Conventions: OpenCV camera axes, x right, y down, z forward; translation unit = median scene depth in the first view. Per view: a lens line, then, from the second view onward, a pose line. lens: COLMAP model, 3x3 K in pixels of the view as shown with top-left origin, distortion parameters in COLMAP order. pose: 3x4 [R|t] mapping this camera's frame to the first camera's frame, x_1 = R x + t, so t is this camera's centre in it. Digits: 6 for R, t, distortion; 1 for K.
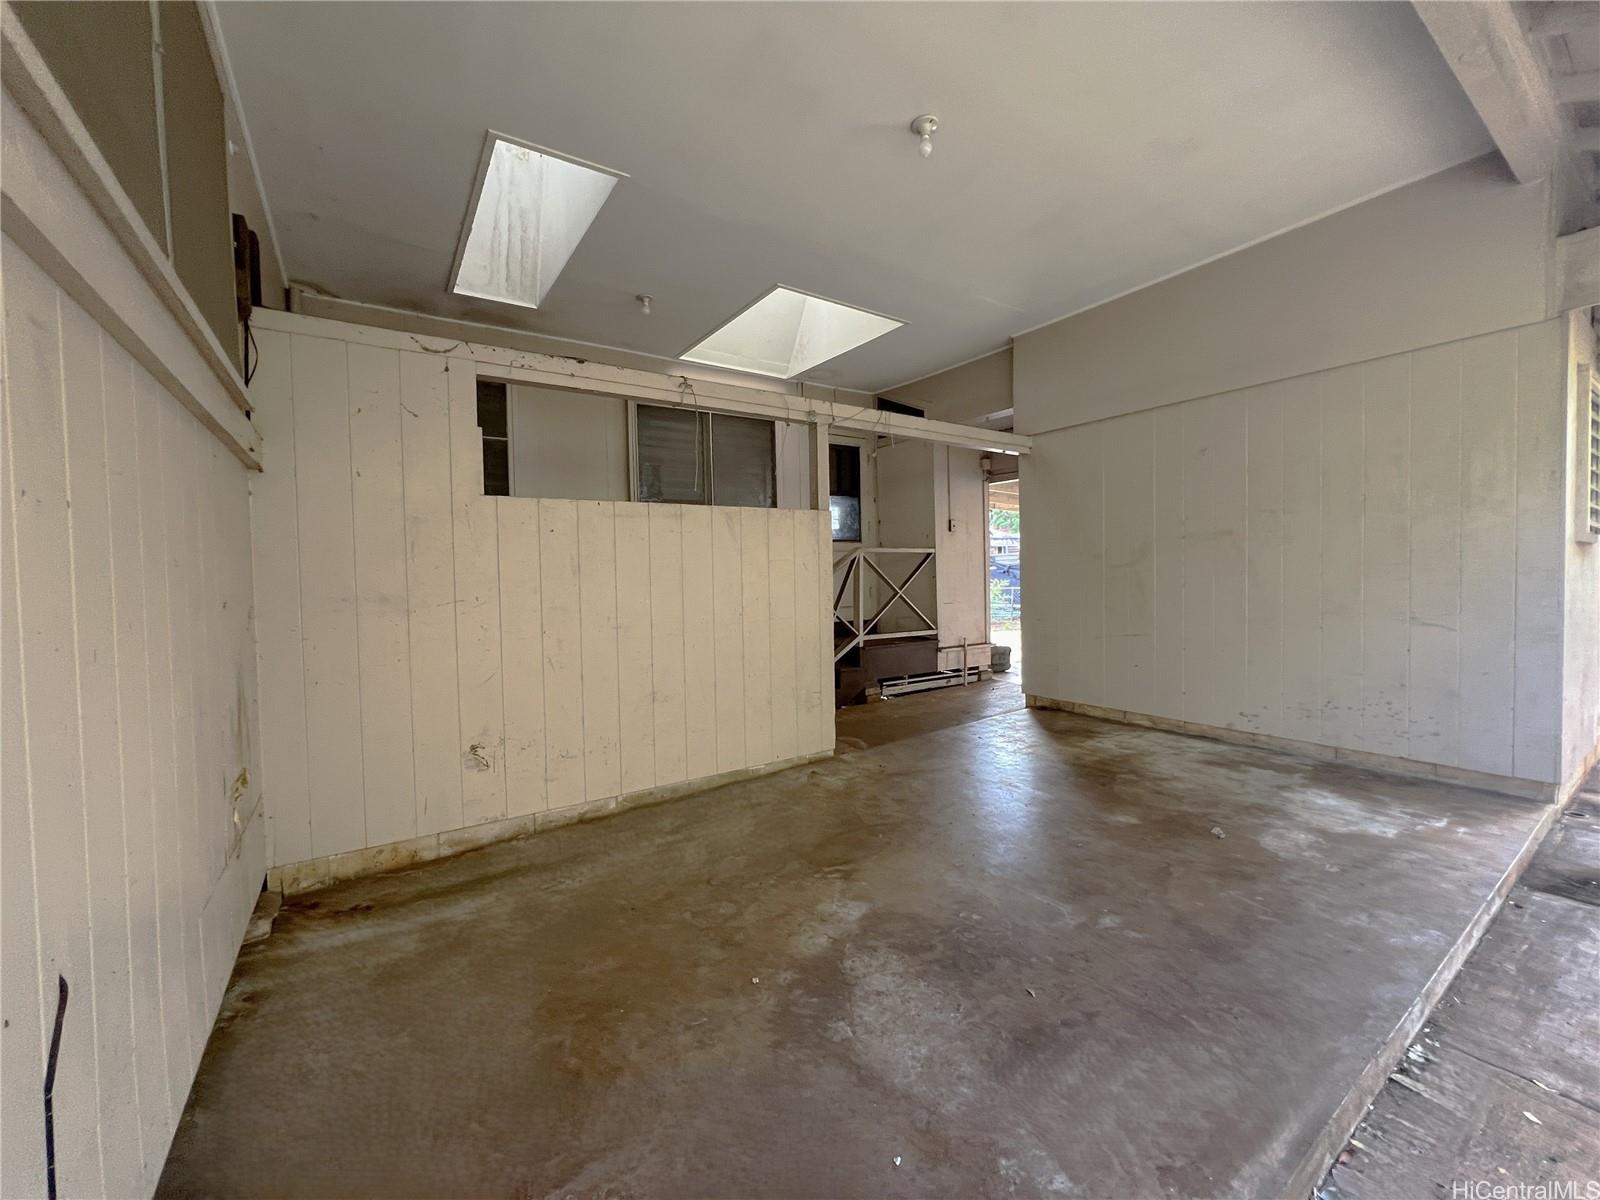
lens RADIAL K [[642.8, 0, 794.0], [0, 642.8, 596.3], [0, 0, 1]] dist [0.001293, 0.000029]
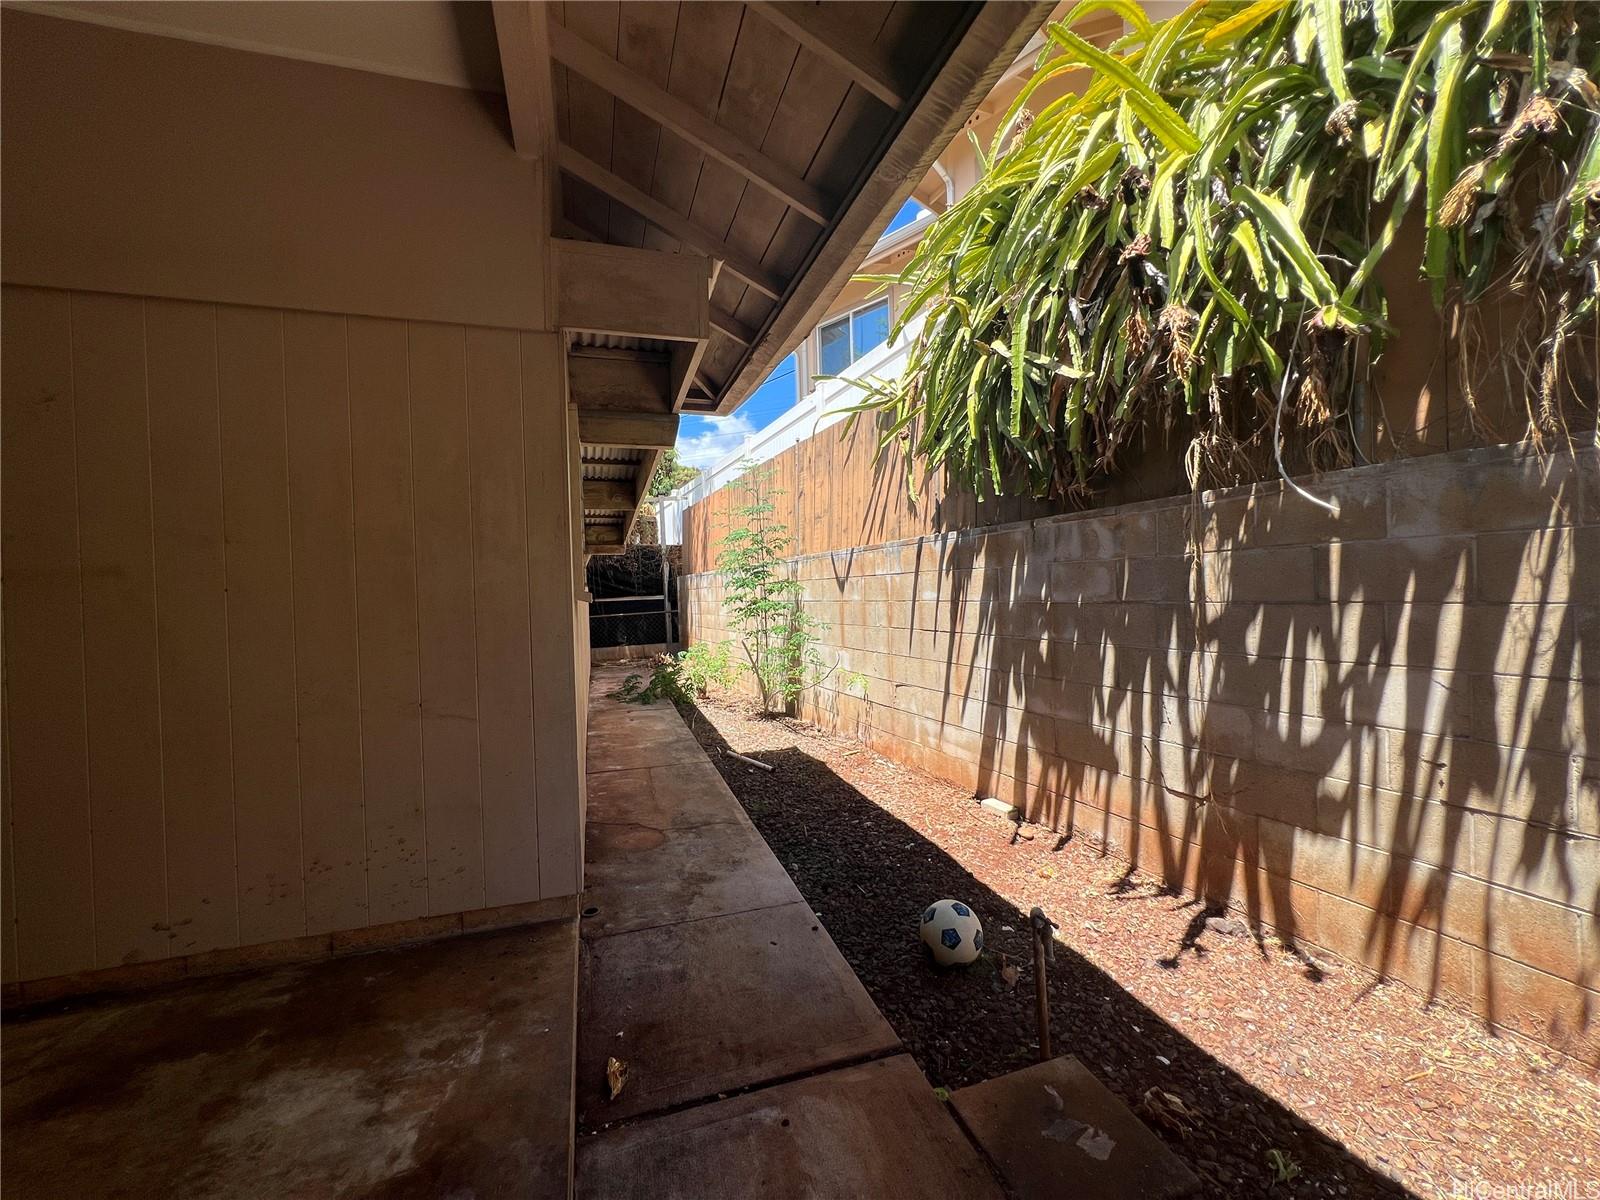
lens RADIAL K [[642.1, 0, 796.0], [0, 642.1, 598.3], [0, 0, 1]] dist [-0.000112, 0.000582]
pose [[0.274493, 0.016118, 0.961454, 0.427956], [0.060741, 0.997572, -0.034065, -0.037307], [-0.959669, 0.067751, 0.272847, 0.445993]]
